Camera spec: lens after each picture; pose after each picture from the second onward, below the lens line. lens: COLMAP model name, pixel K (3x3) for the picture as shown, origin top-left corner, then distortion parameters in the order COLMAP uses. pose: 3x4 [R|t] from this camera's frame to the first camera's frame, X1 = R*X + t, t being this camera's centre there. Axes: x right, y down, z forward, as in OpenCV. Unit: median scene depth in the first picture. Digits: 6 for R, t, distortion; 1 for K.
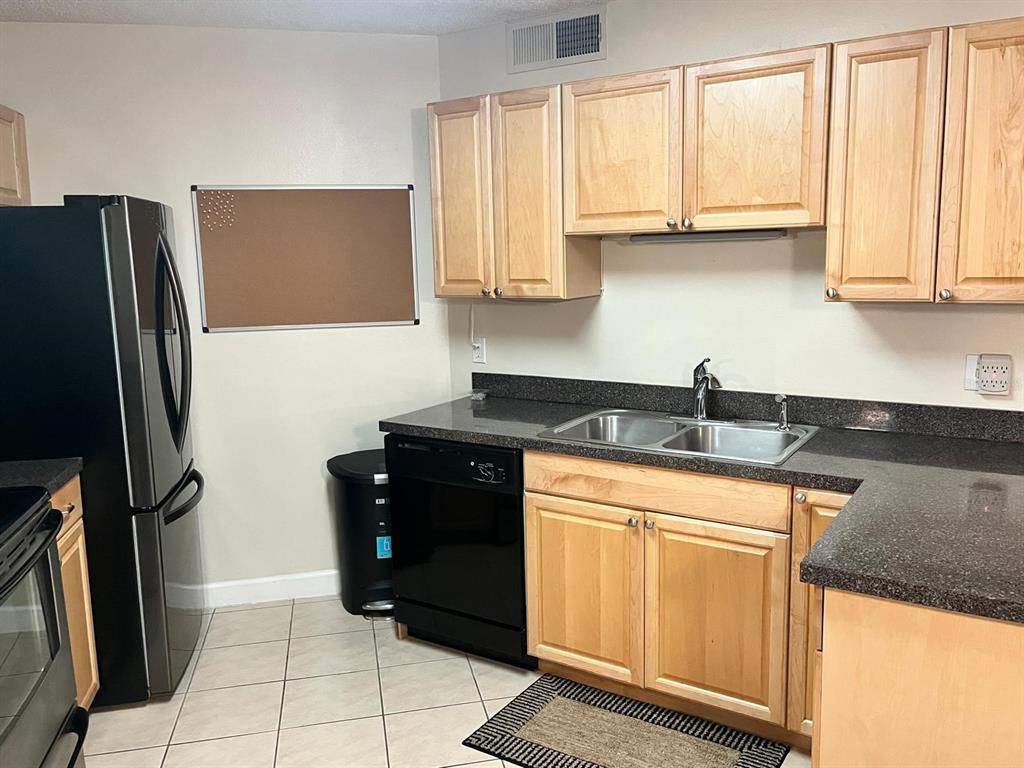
lens RADIAL K [[837.5, 0, 507.3], [0, 837.5, 380.4], [0, 0, 1]] dist [0.061487, -0.060112]
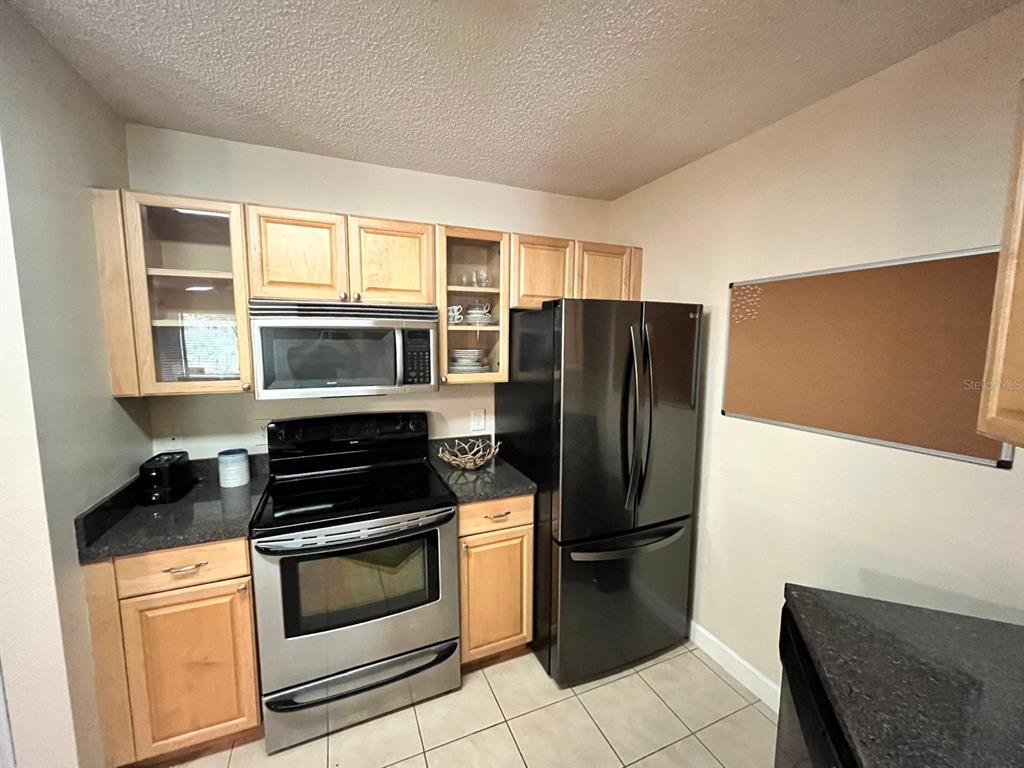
lens RADIAL K [[413.5, 0, 508.5], [0, 413.5, 388.8], [0, 0, 1]] dist [-0.002015, 0.000089]
pose [[0.198674, 0.136922, -0.970454, 0.136349], [-0.157367, 0.981802, 0.106307, -0.128398], [0.967349, 0.131597, 0.216606, 0.745572]]
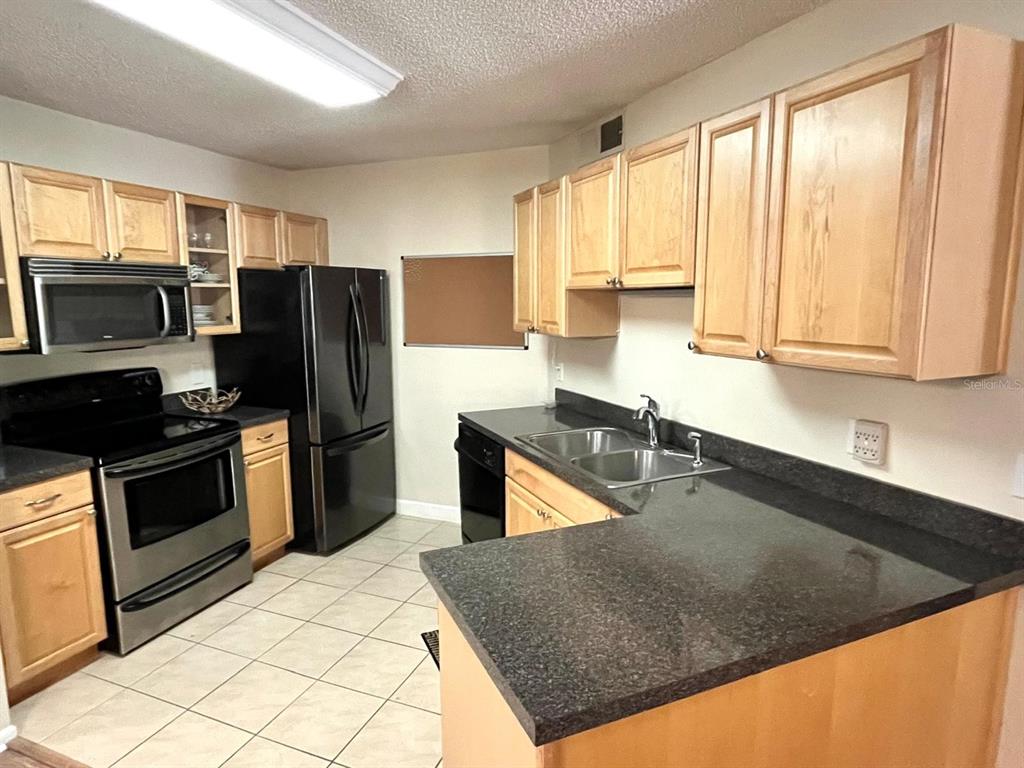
lens RADIAL K [[596.1, 0, 492.1], [0, 596.1, 384.1], [0, 0, 1]] dist [0.000811, -0.002188]
pose [[0.821154, 0.100479, -0.561792, 0.537474], [-0.099753, 0.994495, 0.032065, -0.046150], [0.561921, 0.029710, 0.826657, 0.179834]]
